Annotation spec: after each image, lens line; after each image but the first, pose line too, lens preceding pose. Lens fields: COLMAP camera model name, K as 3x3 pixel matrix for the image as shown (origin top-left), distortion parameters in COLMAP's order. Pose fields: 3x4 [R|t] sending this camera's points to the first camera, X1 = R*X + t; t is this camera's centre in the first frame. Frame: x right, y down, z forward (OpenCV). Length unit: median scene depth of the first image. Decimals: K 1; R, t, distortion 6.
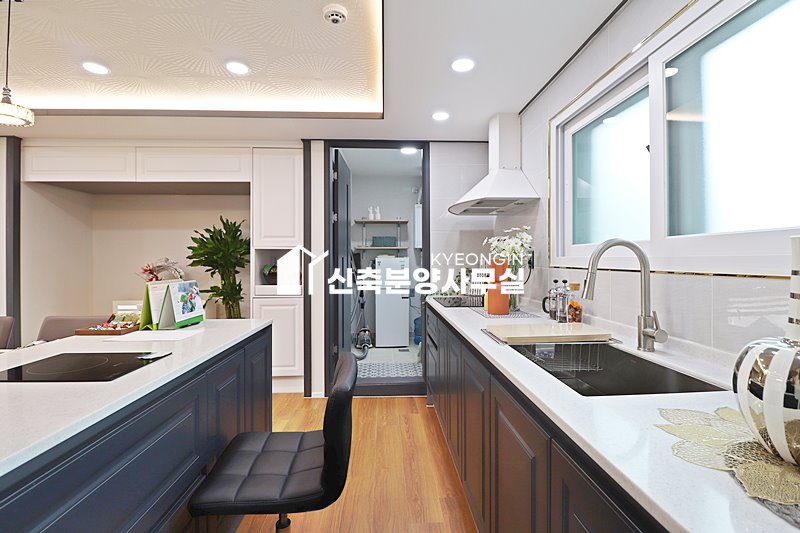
lens RADIAL K [[375.2, 0, 401.4], [0, 375.2, 262.5], [0, 0, 1]] dist [-0.019331, -0.001629]
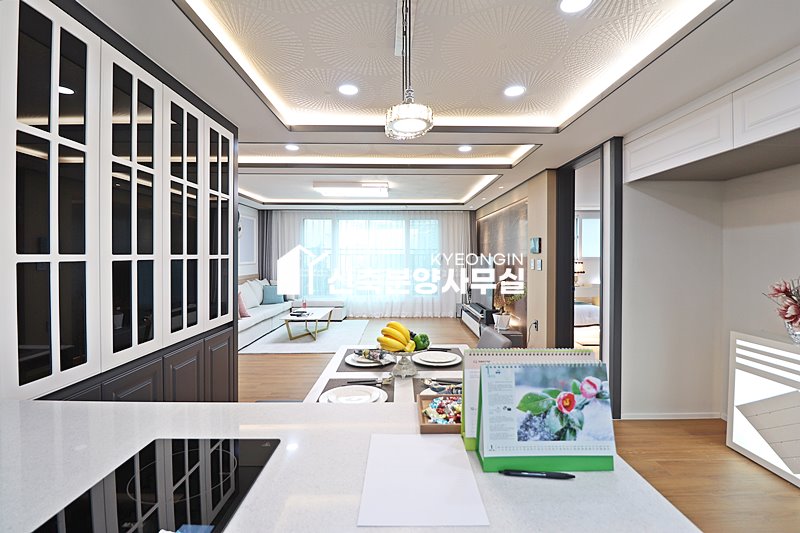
lens RADIAL K [[375.2, 0, 402.2], [0, 375.2, 262.3], [0, 0, 1]] dist [-0.019331, -0.001629]
pose [[-0.027164, 0.017254, -0.999482, -0.088745], [-0.007006, 0.999823, 0.017450, -0.037317], [0.999606, 0.007476, -0.027038, 0.470823]]
